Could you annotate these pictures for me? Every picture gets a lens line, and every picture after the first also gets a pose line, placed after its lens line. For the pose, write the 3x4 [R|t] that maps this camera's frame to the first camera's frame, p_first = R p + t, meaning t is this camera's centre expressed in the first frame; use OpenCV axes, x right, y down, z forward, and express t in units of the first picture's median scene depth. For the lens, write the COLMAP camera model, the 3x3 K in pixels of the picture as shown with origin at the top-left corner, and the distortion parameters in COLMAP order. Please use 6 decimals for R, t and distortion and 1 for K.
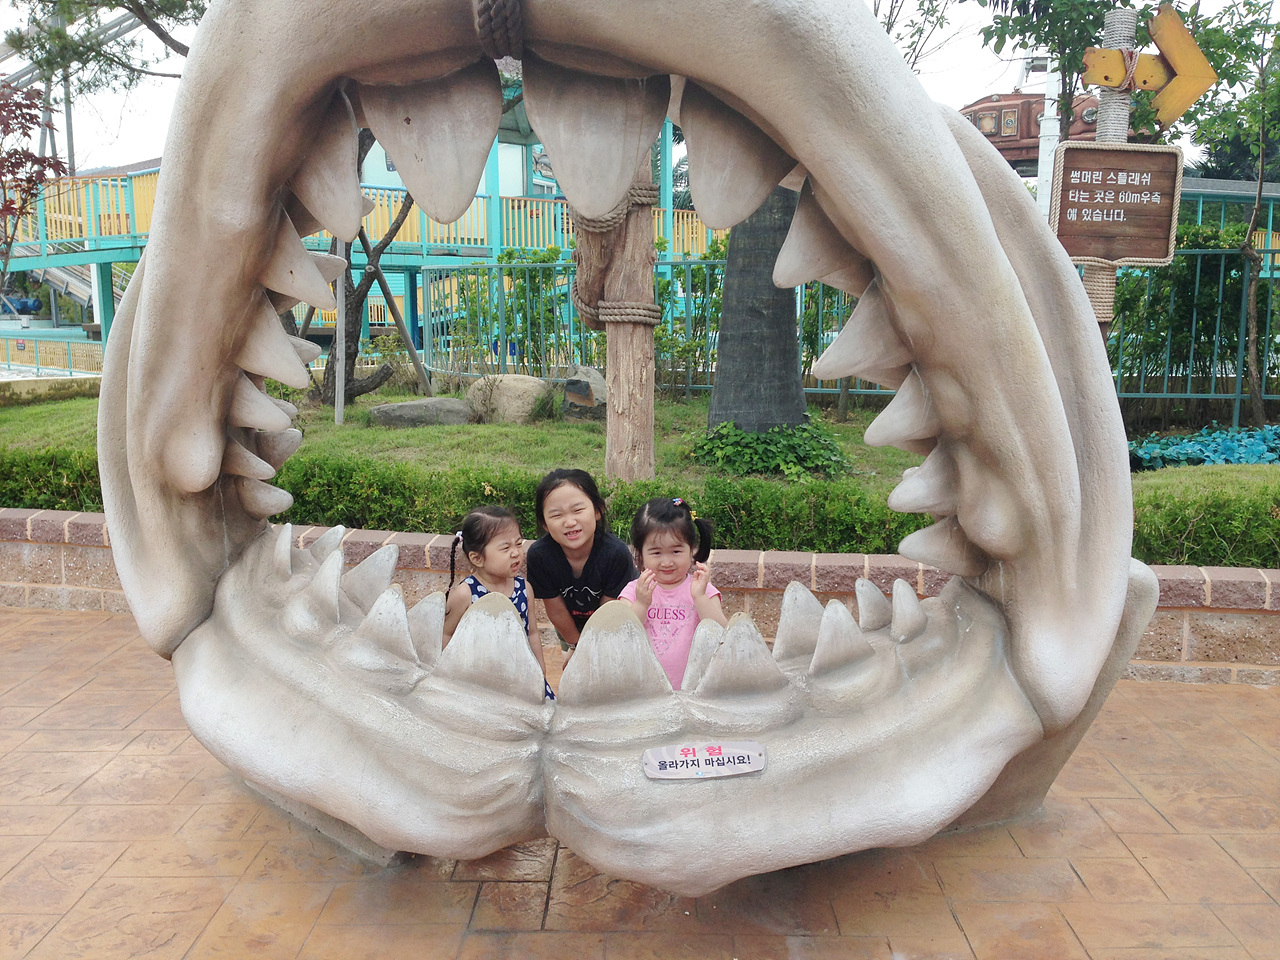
lens RADIAL K [[1192.5, 0, 640.2], [0, 1192.5, 474.7], [0, 0, 1]] dist [0.071512, 0.000000]
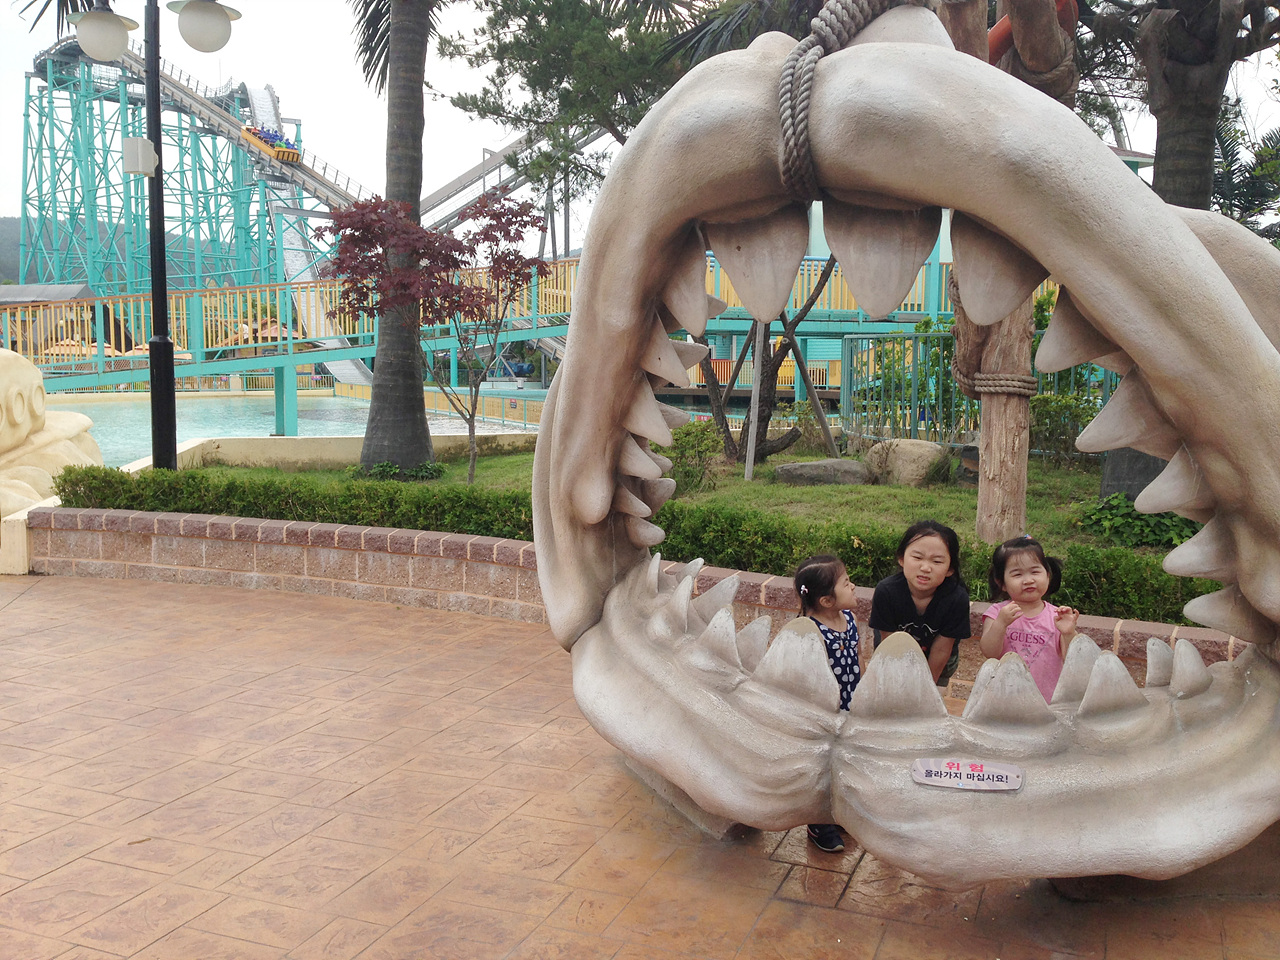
lens RADIAL K [[1192.5, 0, 635.3], [0, 1192.5, 480.7], [0, 0, 1]] dist [0.071512, 0.000000]
pose [[0.931772, 0.040504, -0.360778, 0.117974], [-0.057278, 0.997712, -0.035919, 0.009883], [0.358497, 0.054133, 0.931960, -0.160795]]
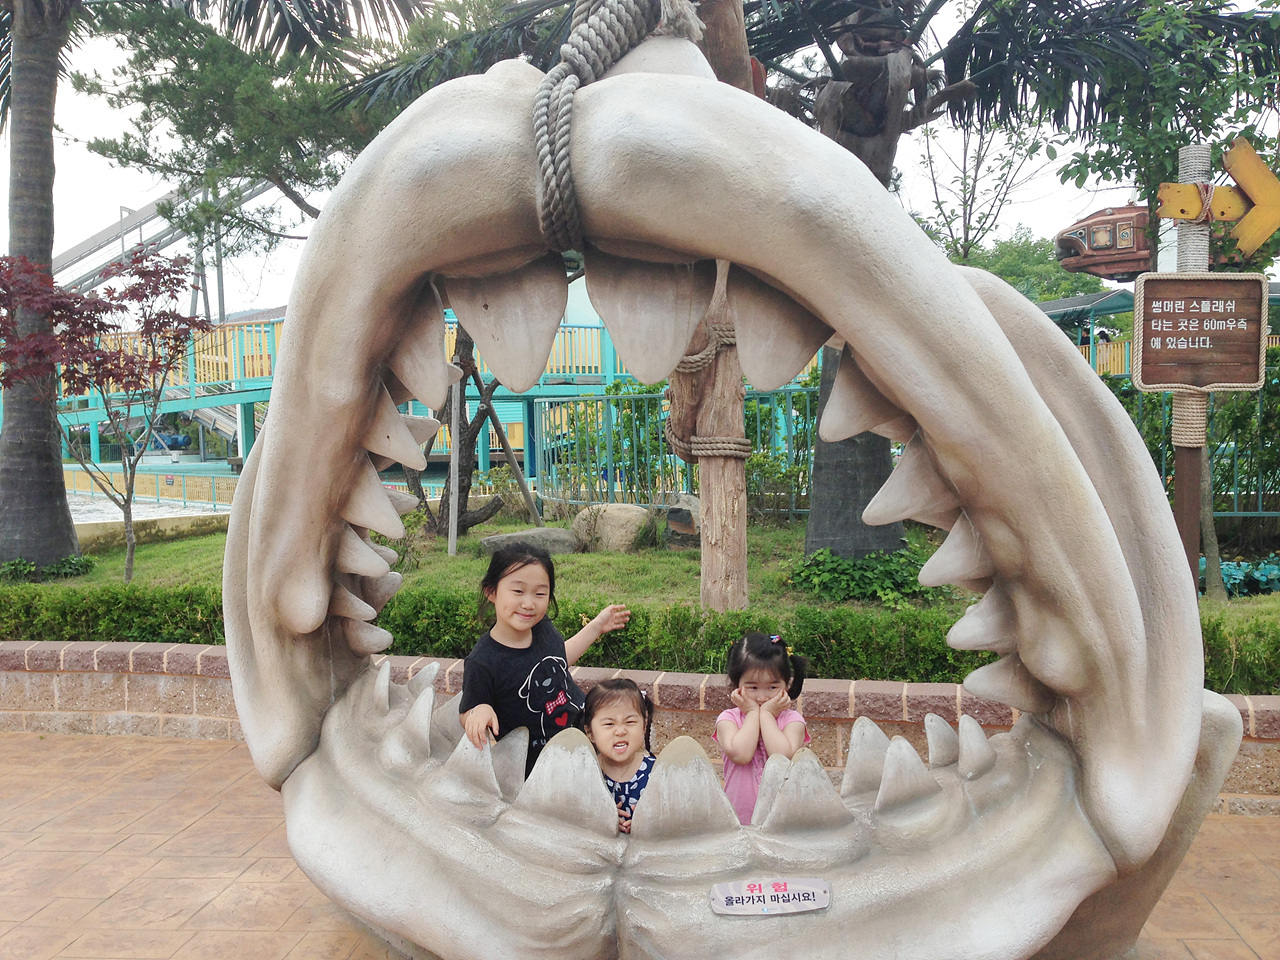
lens RADIAL K [[1192.5, 0, 639.1], [0, 1192.5, 477.7], [0, 0, 1]] dist [0.071512, 0.000000]
pose [[0.994847, -0.021123, -0.099165, 0.037144], [0.011459, 0.995216, -0.097030, -0.014870], [0.100740, 0.095393, 0.990329, -0.050654]]
